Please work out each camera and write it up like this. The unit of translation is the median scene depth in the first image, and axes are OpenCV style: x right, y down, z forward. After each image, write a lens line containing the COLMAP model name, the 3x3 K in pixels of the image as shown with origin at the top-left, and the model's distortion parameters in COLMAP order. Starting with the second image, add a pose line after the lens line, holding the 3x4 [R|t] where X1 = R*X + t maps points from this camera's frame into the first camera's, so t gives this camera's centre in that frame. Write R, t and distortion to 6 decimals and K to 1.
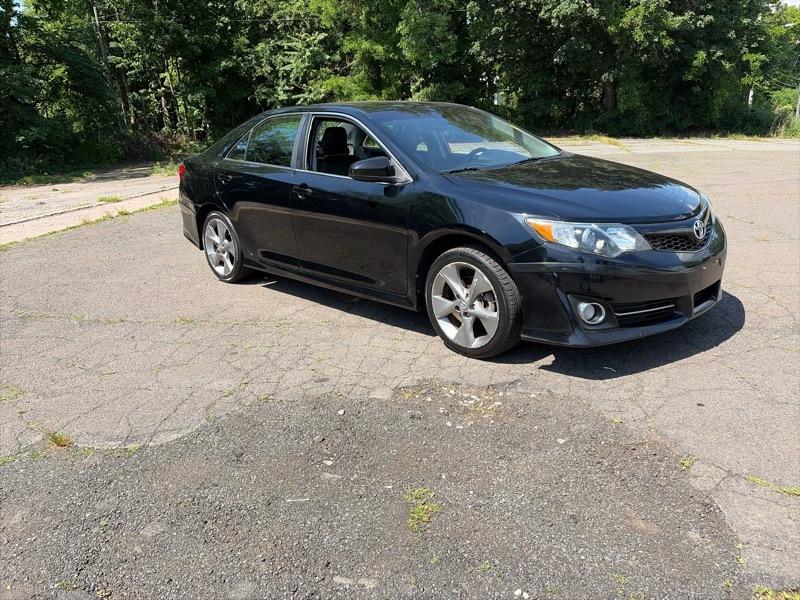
lens RADIAL K [[605.7, 0, 402.9], [0, 605.7, 293.5], [0, 0, 1]] dist [0.040629, -0.031269]
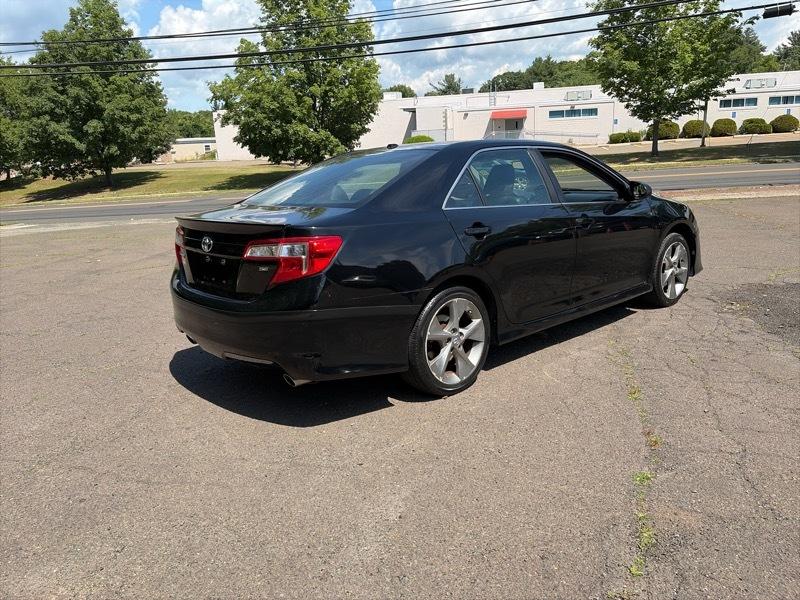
lens RADIAL K [[605.7, 0, 404.5], [0, 605.7, 296.4], [0, 0, 1]] dist [0.040629, -0.031269]
pose [[0.035129, -0.166331, 0.985444, -0.199626], [0.322575, 0.935162, 0.146345, -0.050013], [-0.945892, 0.312738, 0.086506, 0.208984]]
